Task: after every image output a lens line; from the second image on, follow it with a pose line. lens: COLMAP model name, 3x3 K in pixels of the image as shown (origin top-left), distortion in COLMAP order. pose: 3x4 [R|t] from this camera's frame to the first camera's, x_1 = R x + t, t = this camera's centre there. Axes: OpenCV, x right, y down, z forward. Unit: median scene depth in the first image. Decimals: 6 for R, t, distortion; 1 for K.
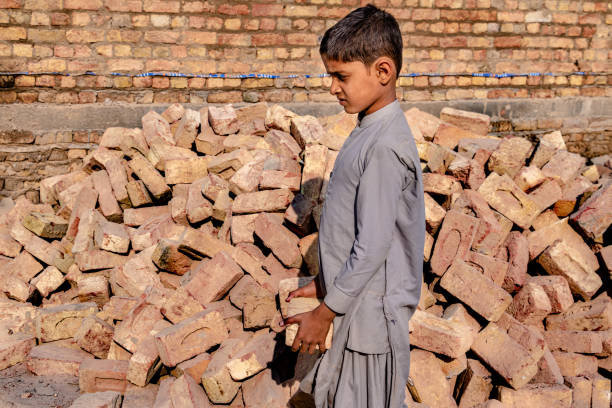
lens RADIAL K [[1025.4, 0, 306.0], [0, 1025.4, 204.0], [0, 0, 1]] dist [0.003411, 0.043645]
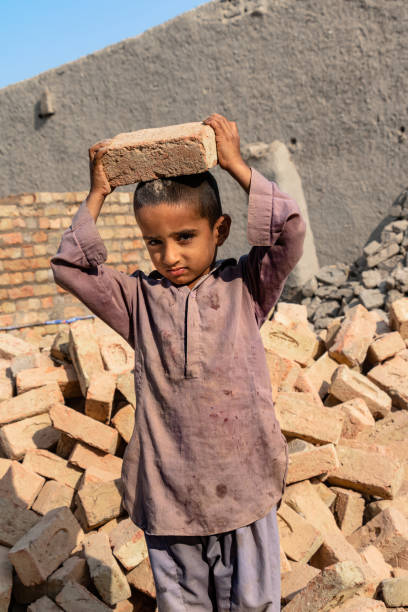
lens RADIAL K [[1067.3, 0, 204.0], [0, 1067.3, 306.0], [0, 0, 1]] dist [0.004679, 0.172521]
pose [[0.865205, -0.162128, 0.474484, -0.182493], [0.264580, 0.951440, -0.157350, 0.055270], [-0.425932, 0.261679, 0.866086, 0.072299]]
